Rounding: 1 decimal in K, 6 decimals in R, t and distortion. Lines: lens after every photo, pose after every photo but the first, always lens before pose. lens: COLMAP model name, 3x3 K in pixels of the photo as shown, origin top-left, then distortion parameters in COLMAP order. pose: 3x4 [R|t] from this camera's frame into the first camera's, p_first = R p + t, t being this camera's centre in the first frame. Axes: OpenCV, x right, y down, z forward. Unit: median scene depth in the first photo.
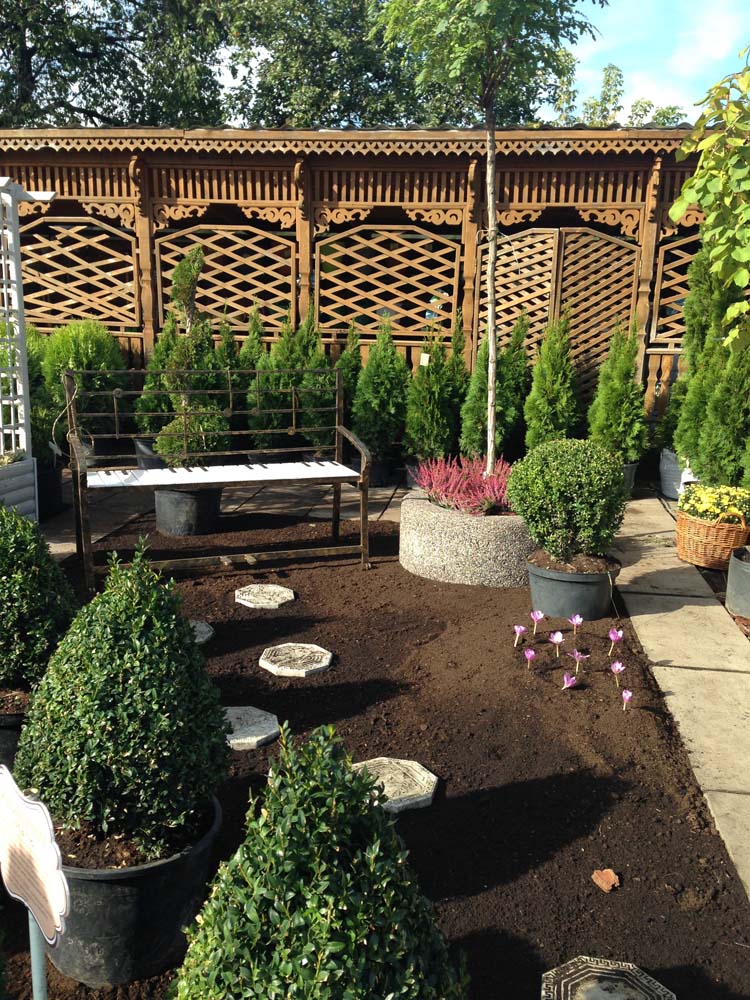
lens RADIAL K [[910.5, 0, 387.7], [0, 910.5, 473.1], [0, 0, 1]] dist [0.160696, -0.280654]
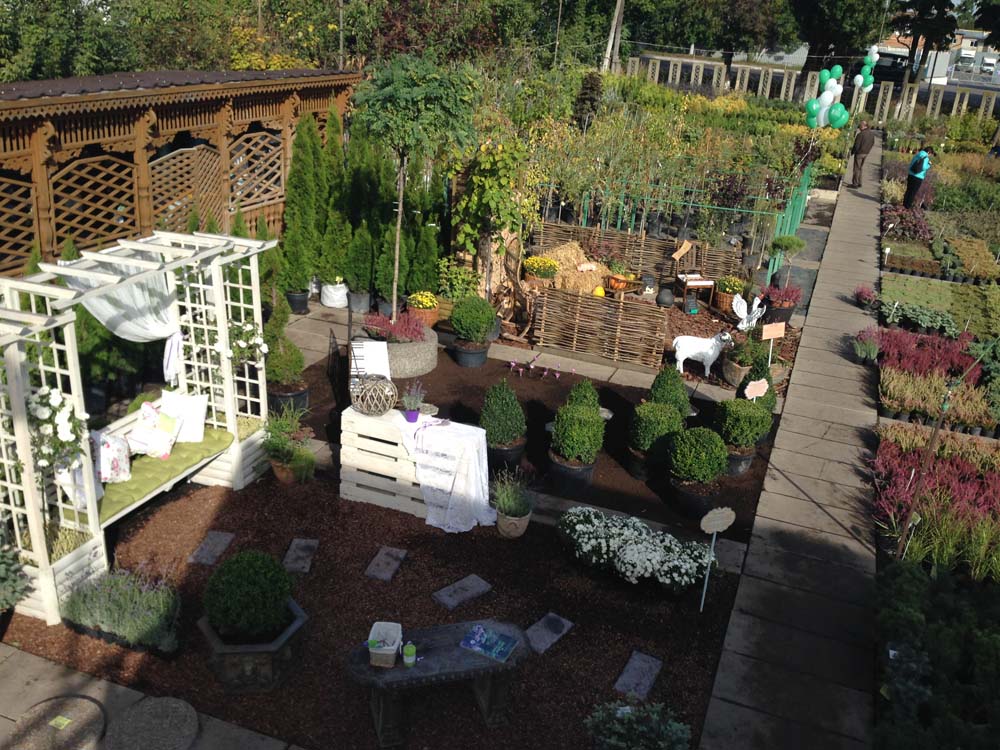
lens RADIAL K [[910.5, 0, 500.0], [0, 910.5, 375.0], [0, 0, 1]] dist [0.160696, -0.280654]
pose [[0.246133, -0.374042, 0.894154, -1.107950], [0.113845, 0.927306, 0.356572, -0.383898], [-0.962527, 0.014031, 0.270824, 0.124595]]
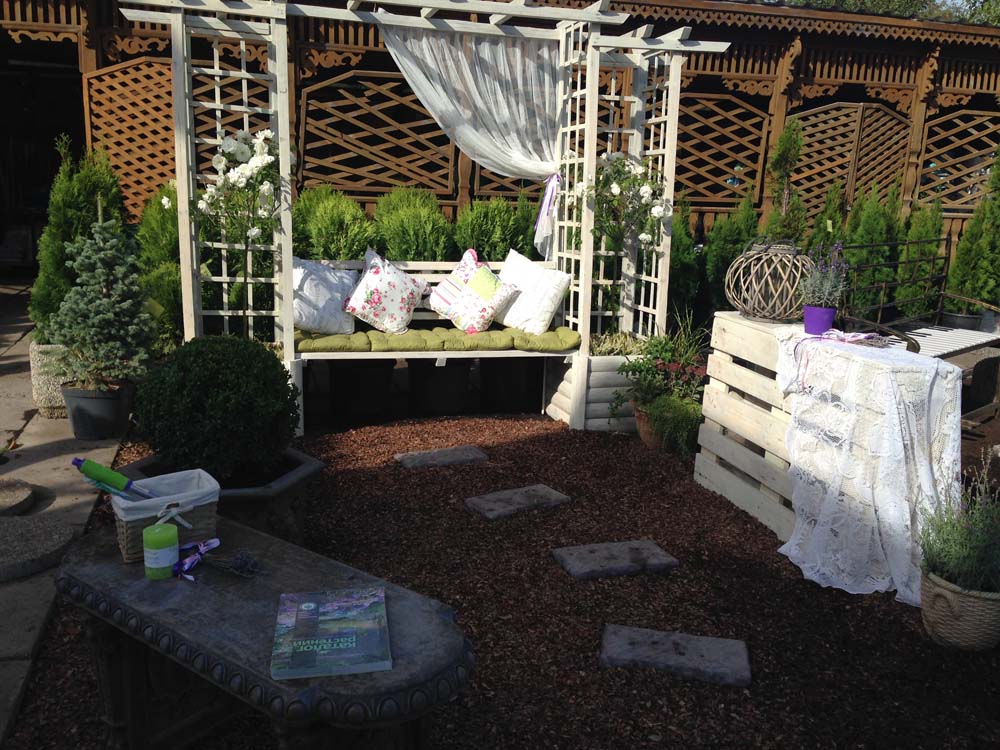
lens RADIAL K [[928.7, 0, 515.9], [0, 928.7, 377.4], [0, 0, 1]] dist [0.145875, -0.255255]
pose [[0.919698, -0.075899, 0.385221, -0.624550], [0.053901, 0.996255, 0.067604, -0.036205], [-0.388909, -0.041412, 0.920345, 0.100717]]
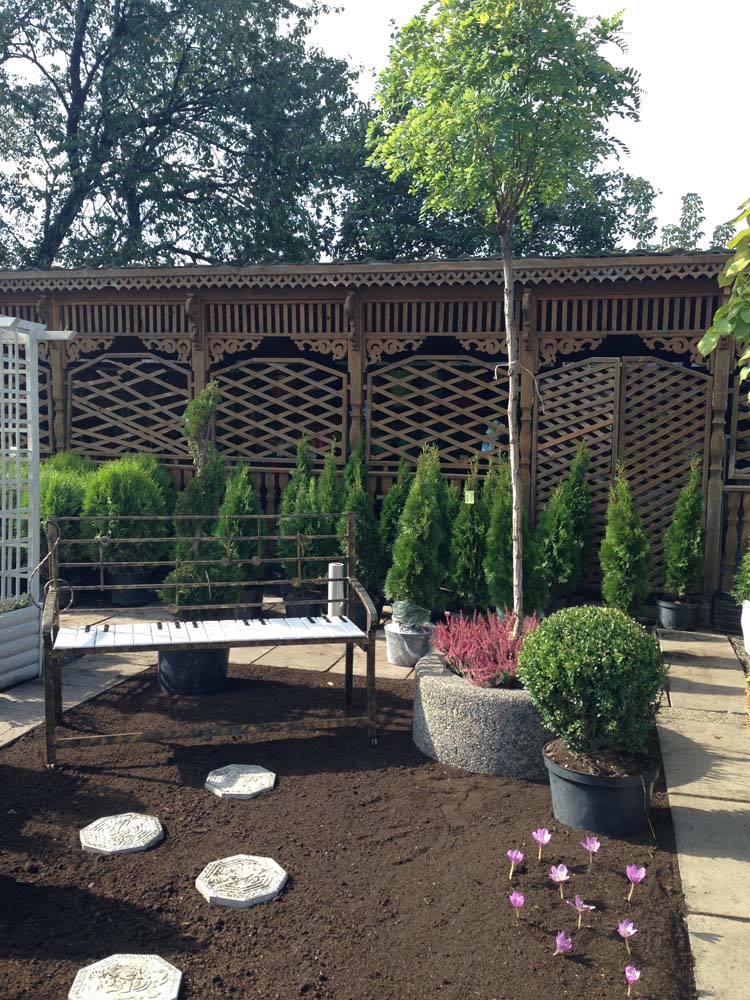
lens RADIAL K [[886.2, 0, 409.0], [0, 886.2, 475.3], [0, 0, 1]] dist [0.058290, 0.002664]
pose [[0.993105, 0.003645, -0.117175, 0.075599], [-0.018213, 0.992178, -0.123499, -0.030852], [0.115808, 0.124782, 0.985403, 0.101254]]
